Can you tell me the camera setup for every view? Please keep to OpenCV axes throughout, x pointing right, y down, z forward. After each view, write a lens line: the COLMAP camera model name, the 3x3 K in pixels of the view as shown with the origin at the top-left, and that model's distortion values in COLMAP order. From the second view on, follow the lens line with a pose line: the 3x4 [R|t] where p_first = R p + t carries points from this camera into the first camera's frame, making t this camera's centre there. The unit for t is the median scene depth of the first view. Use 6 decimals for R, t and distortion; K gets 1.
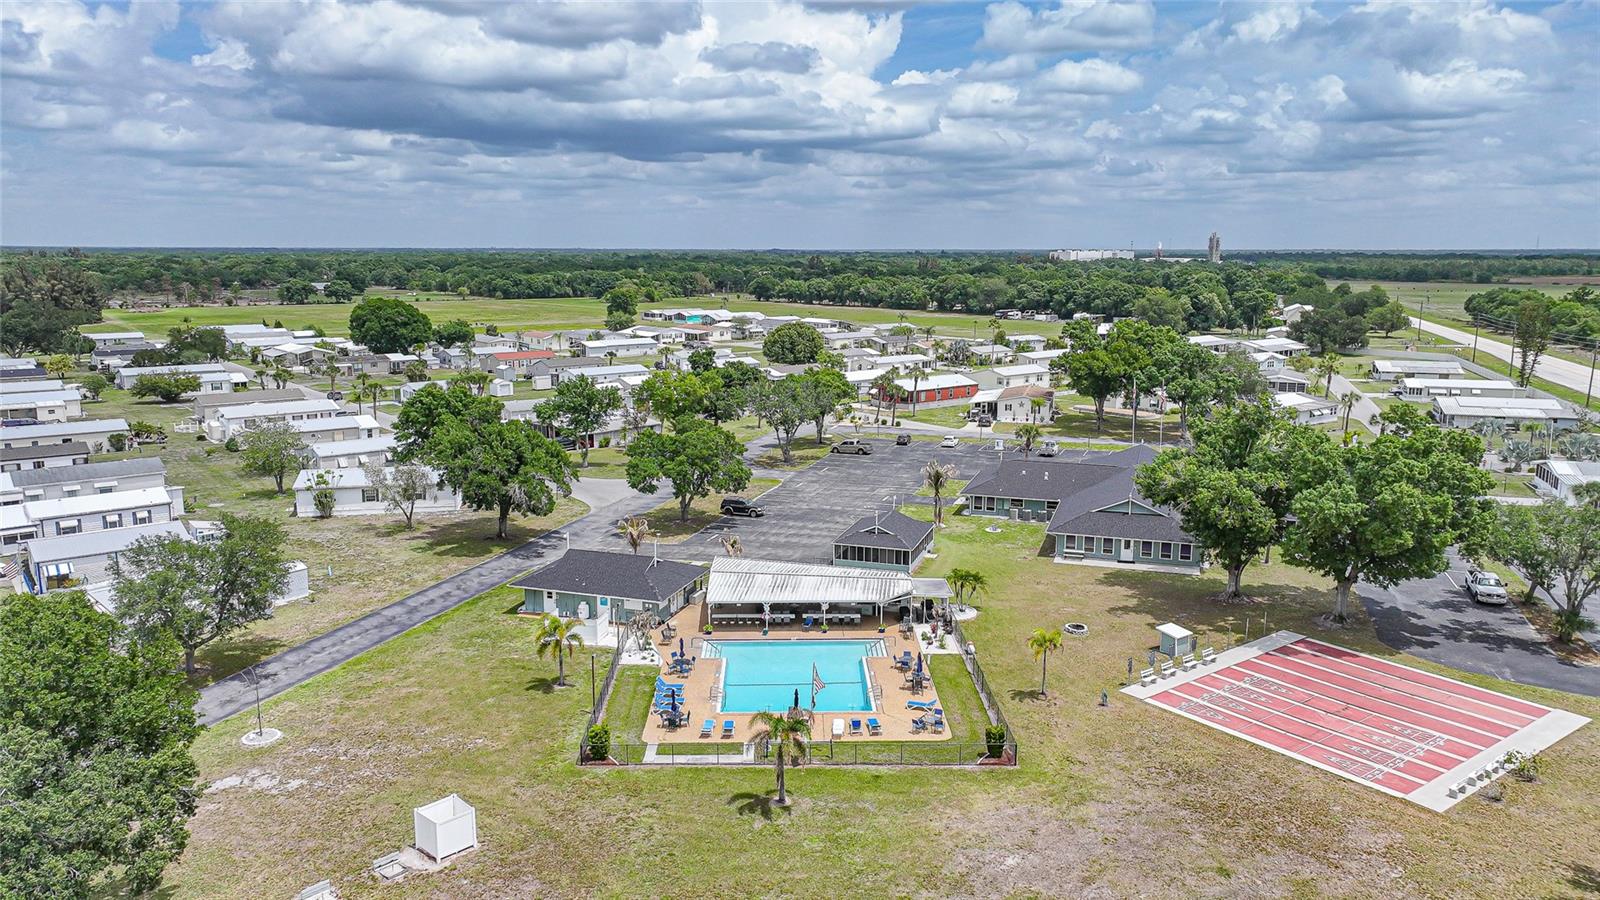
lens RADIAL K [[1112.0, 0, 820.1], [0, 1112.0, 434.0], [0, 0, 1]] dist [-0.003561, 0.018332]
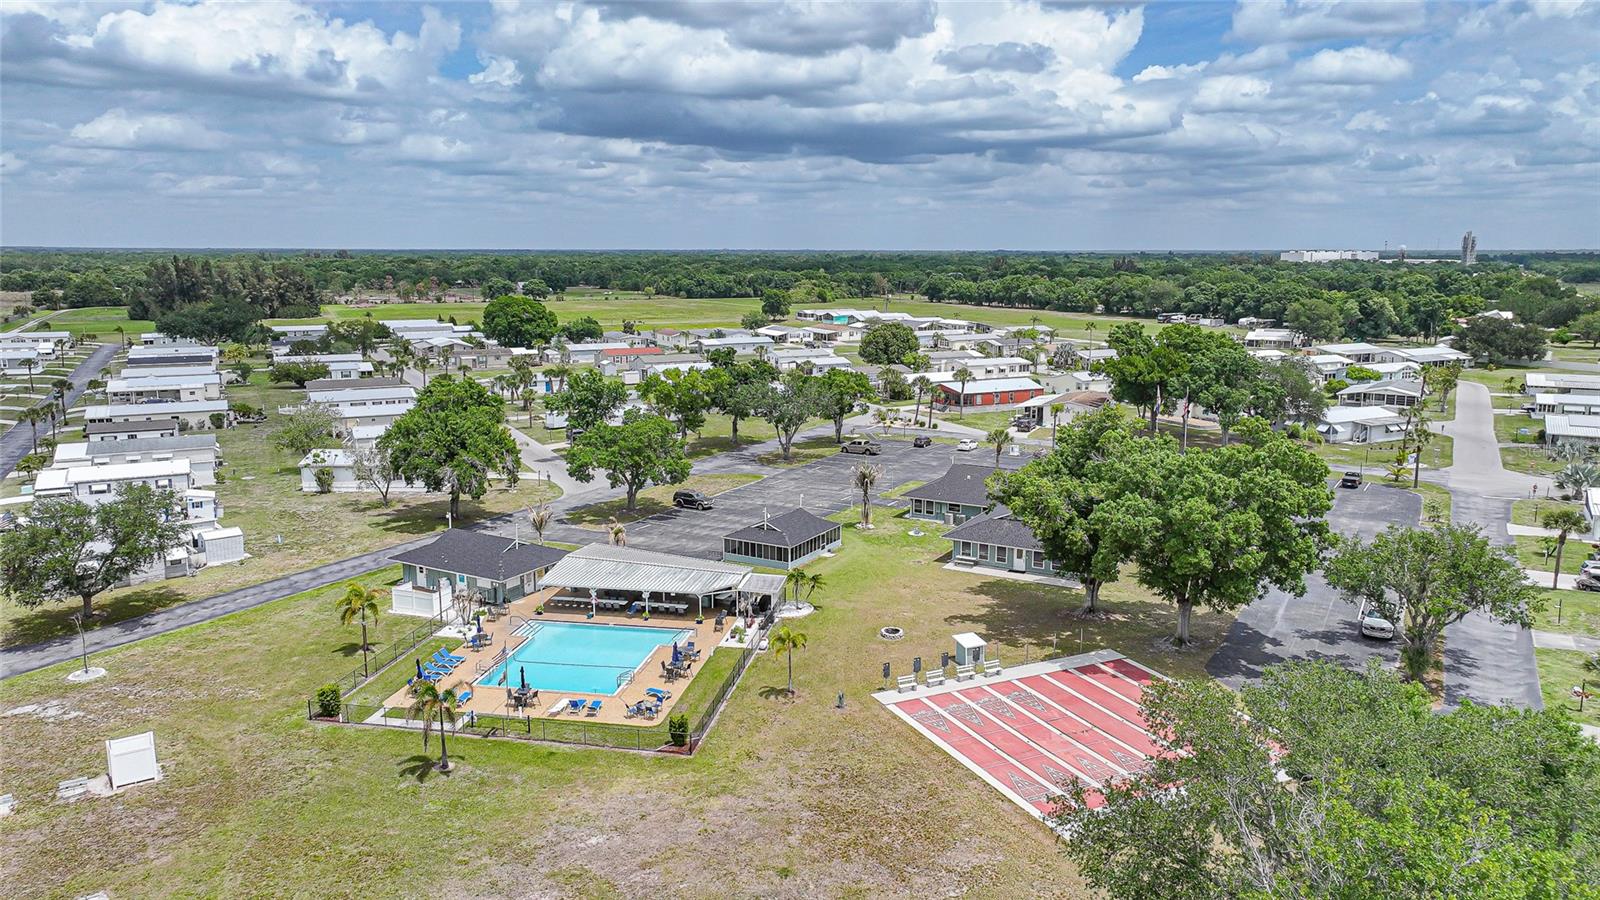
lens RADIAL K [[1112.0, 0, 825.1], [0, 1112.0, 425.7], [0, 0, 1]] dist [-0.003561, 0.018332]
pose [[0.979896, 0.030283, -0.197197, 0.341550], [-0.031906, 0.999478, -0.005056, -0.002531], [0.196941, 0.011246, 0.980351, 0.012557]]
